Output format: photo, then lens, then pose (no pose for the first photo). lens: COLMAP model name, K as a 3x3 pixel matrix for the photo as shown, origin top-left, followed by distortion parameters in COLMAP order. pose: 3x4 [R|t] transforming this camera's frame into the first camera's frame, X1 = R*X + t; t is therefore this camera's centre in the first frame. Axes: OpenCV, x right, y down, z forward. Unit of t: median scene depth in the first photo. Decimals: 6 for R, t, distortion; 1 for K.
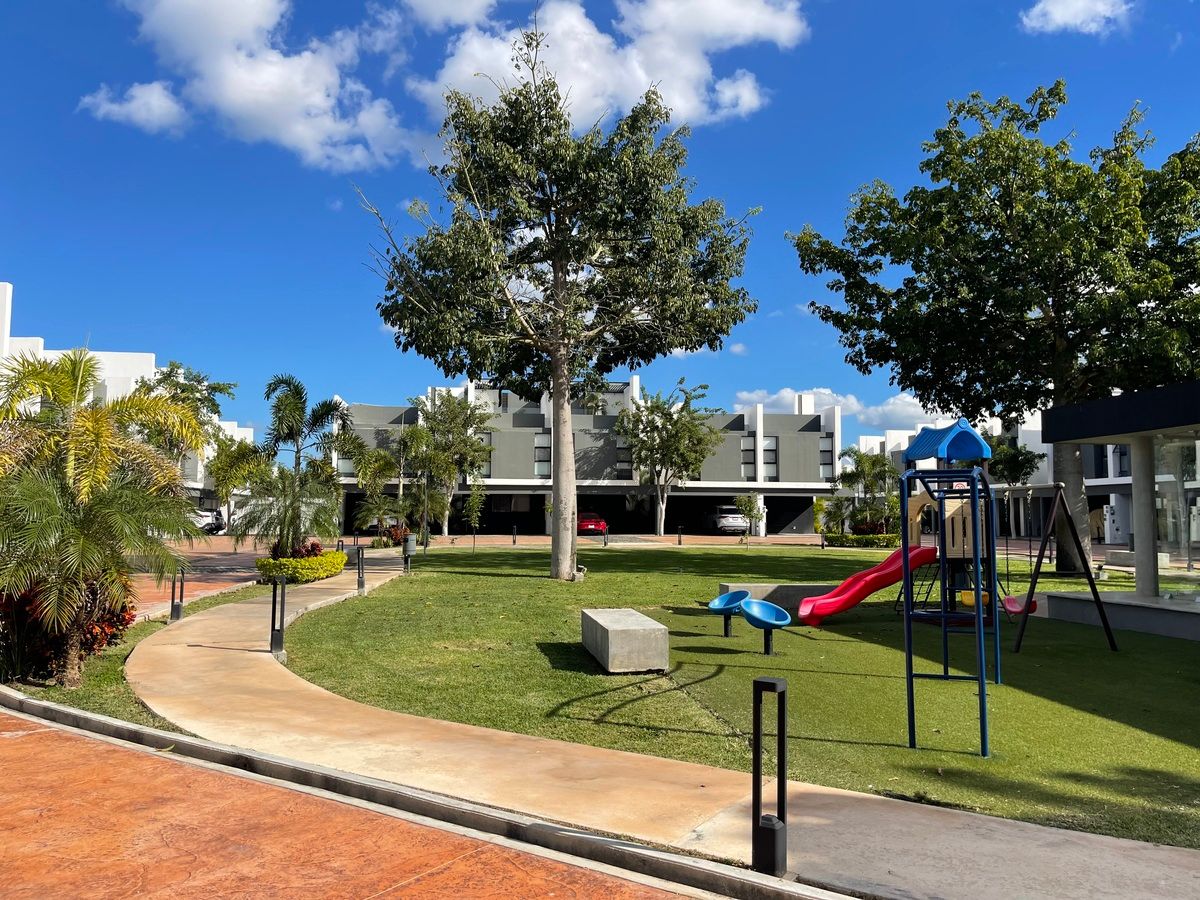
lens RADIAL K [[906.1, 0, 602.8], [0, 906.1, 449.0], [0, 0, 1]] dist [0.069834, -0.099177]
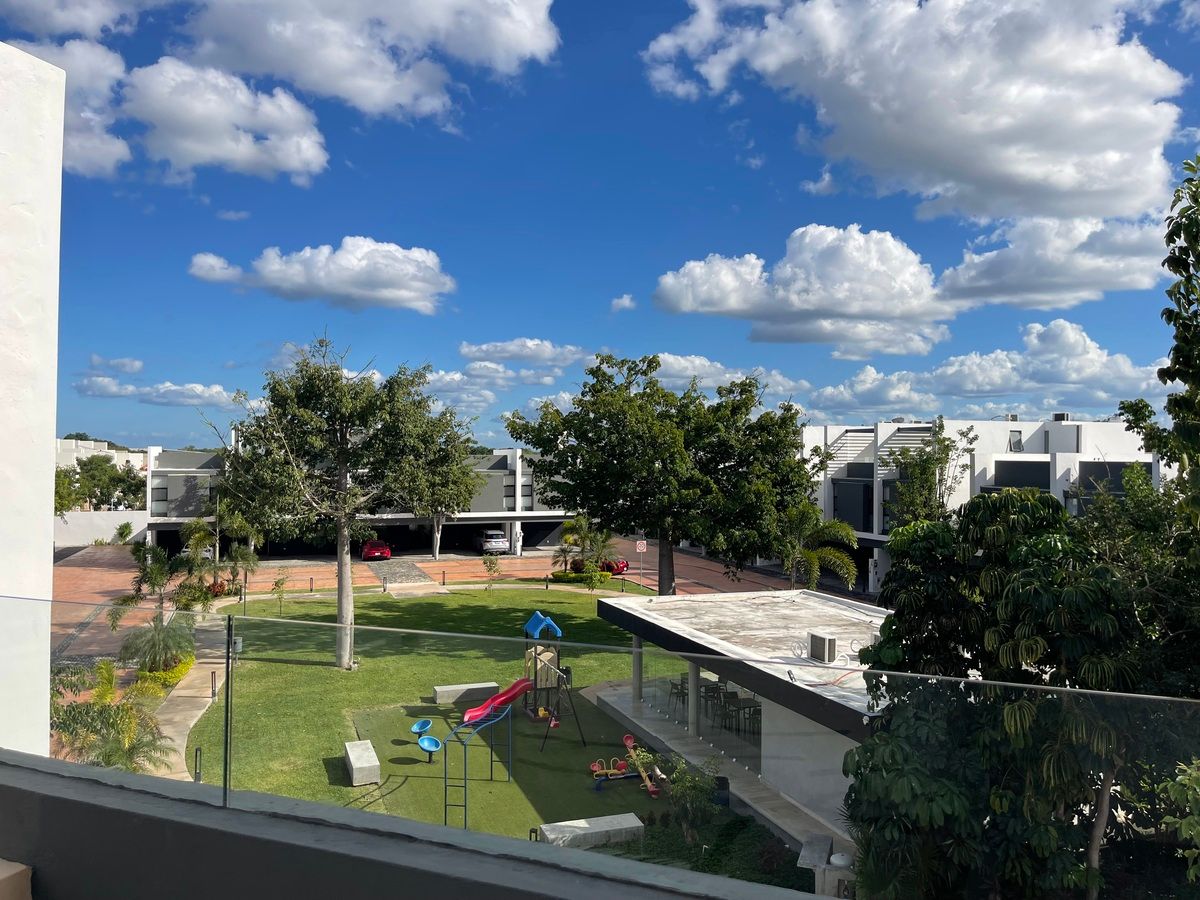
lens RADIAL K [[906.1, 0, 606.3], [0, 906.1, 444.8], [0, 0, 1]] dist [0.069834, -0.099177]
pose [[0.977042, 0.003932, 0.213009, 0.025588], [-0.018382, 0.997657, 0.065900, -0.146445], [-0.212251, -0.068302, 0.974825, -0.253632]]
